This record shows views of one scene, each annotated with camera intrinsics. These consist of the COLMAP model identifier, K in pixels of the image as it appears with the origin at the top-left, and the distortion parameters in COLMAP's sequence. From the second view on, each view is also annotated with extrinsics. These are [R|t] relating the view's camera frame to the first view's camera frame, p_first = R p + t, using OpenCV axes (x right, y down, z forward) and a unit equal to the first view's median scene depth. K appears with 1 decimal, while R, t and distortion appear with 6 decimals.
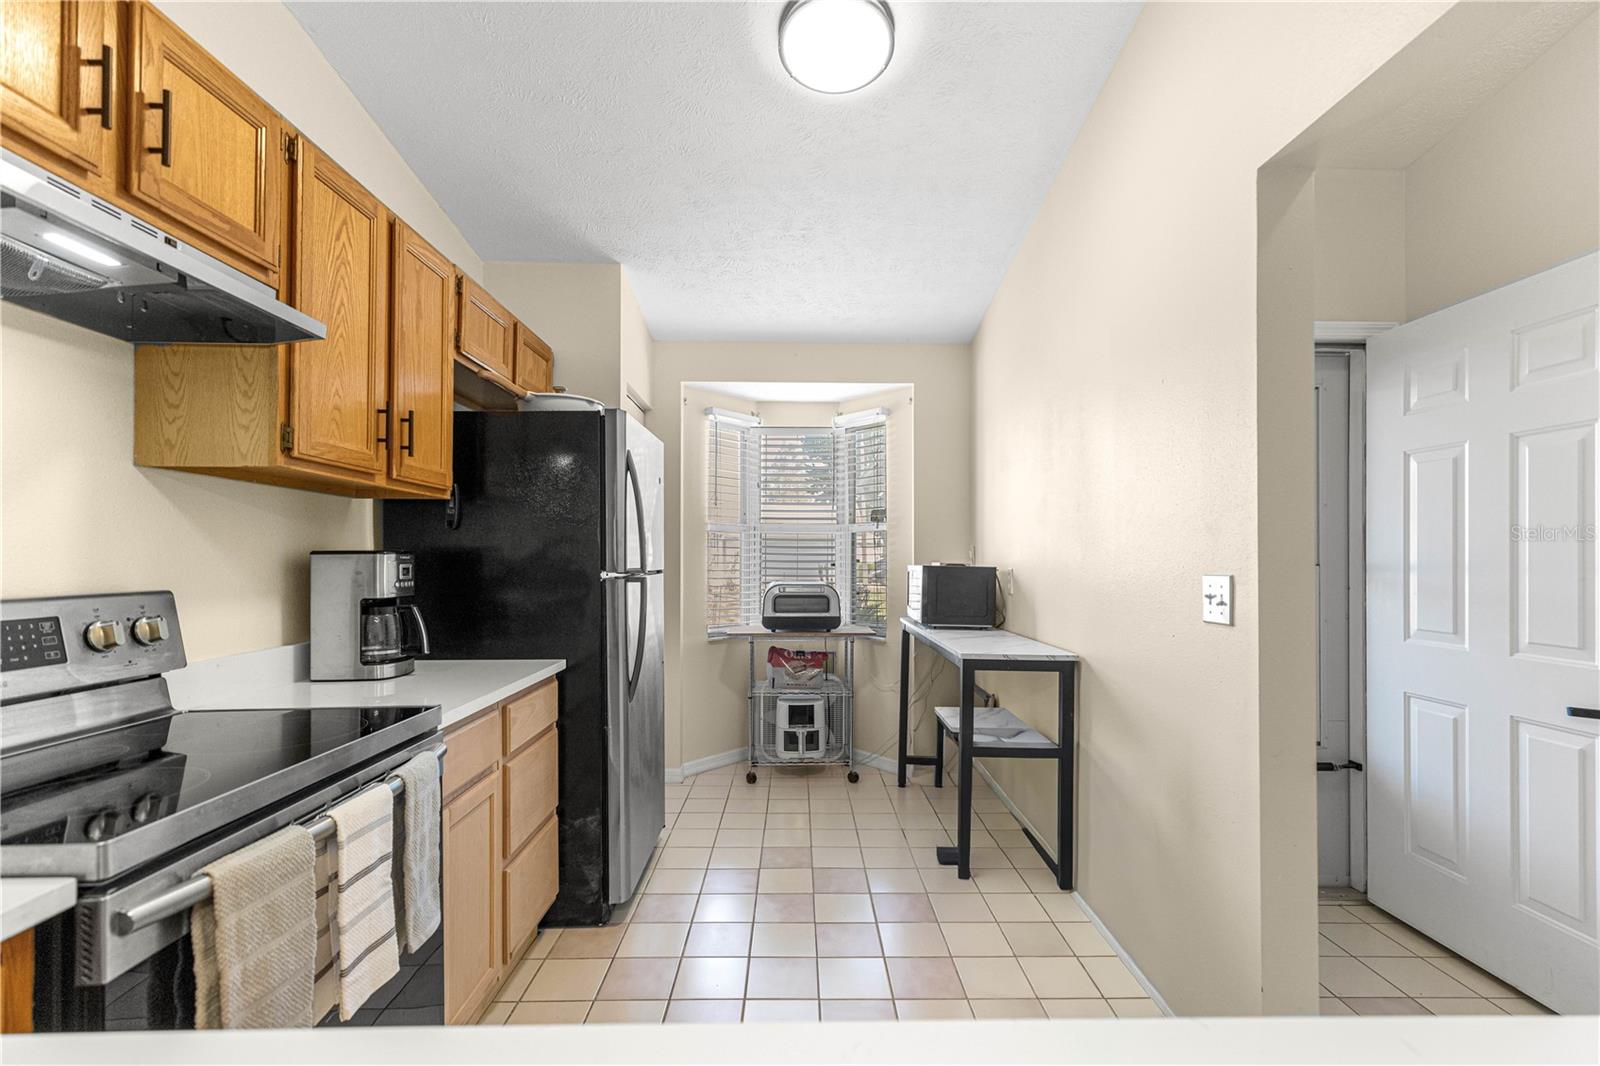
lens RADIAL K [[719.7, 0, 799.0], [0, 719.7, 547.9], [0, 0, 1]] dist [-0.000057, 0.000066]
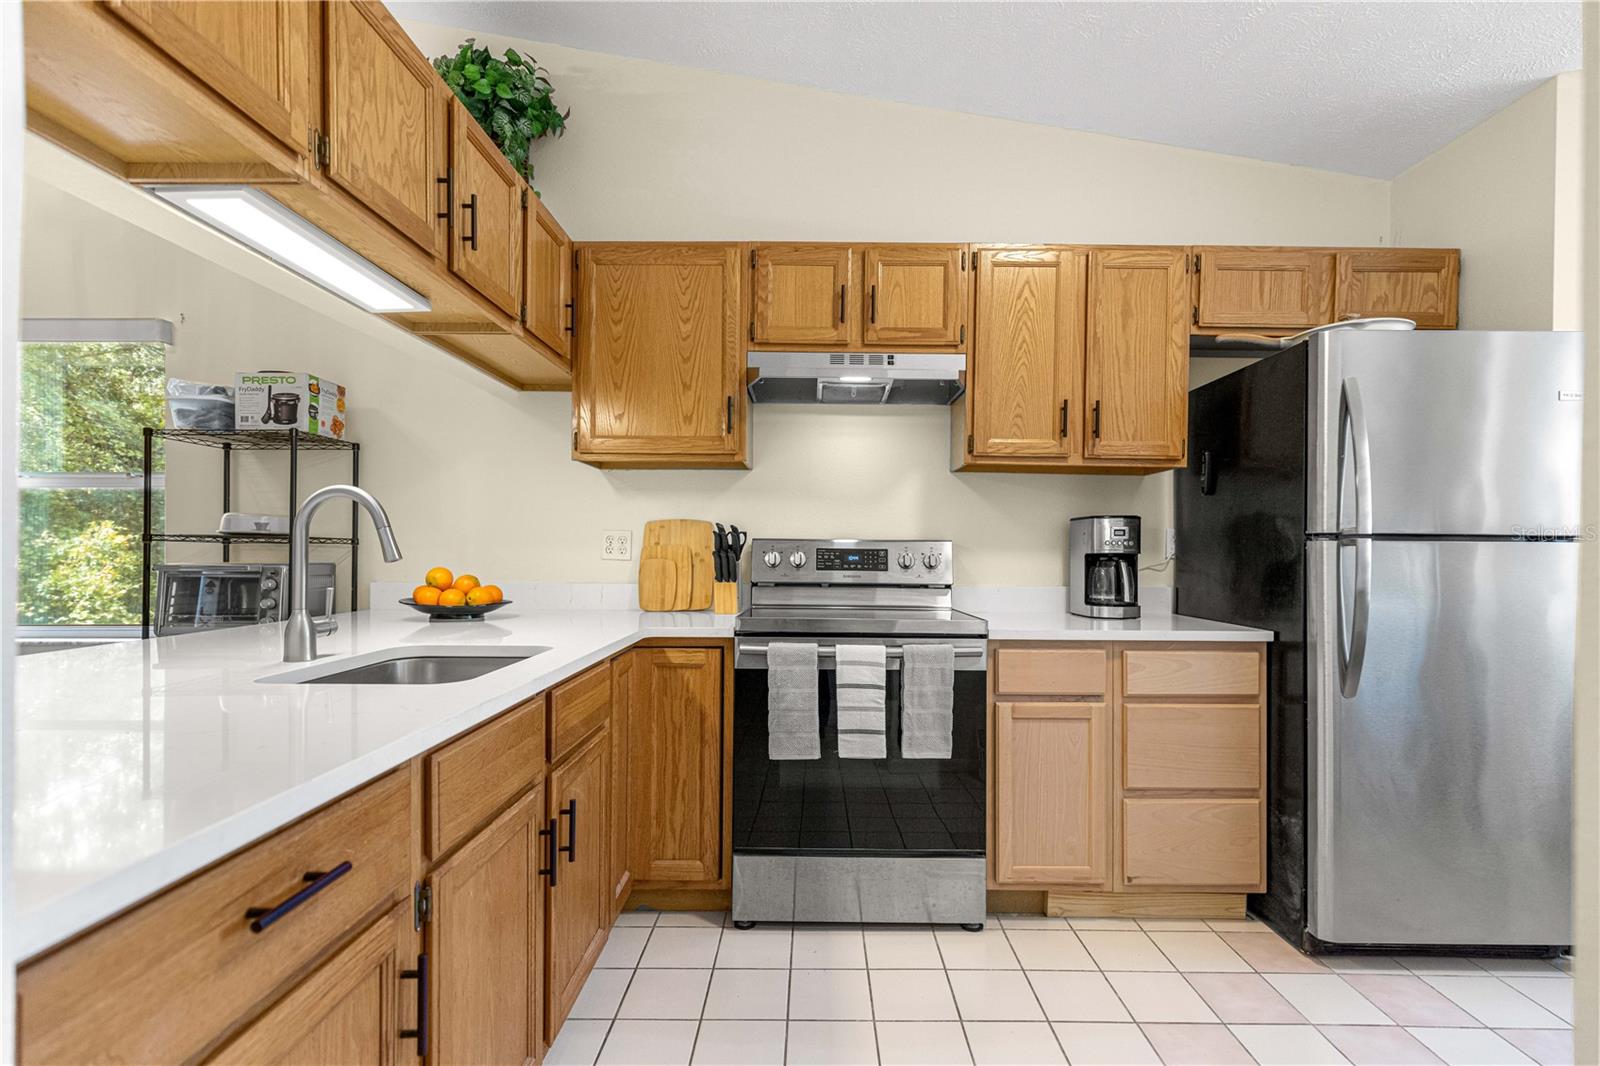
lens RADIAL K [[719.7, 0, 800.1], [0, 719.7, 538.4], [0, 0, 1]] dist [-0.000057, 0.000066]
pose [[-0.017858, -0.006315, -0.999821, 0.661027], [0.005315, 0.999965, -0.006411, 0.047359], [0.999826, -0.005428, -0.017824, 0.486242]]
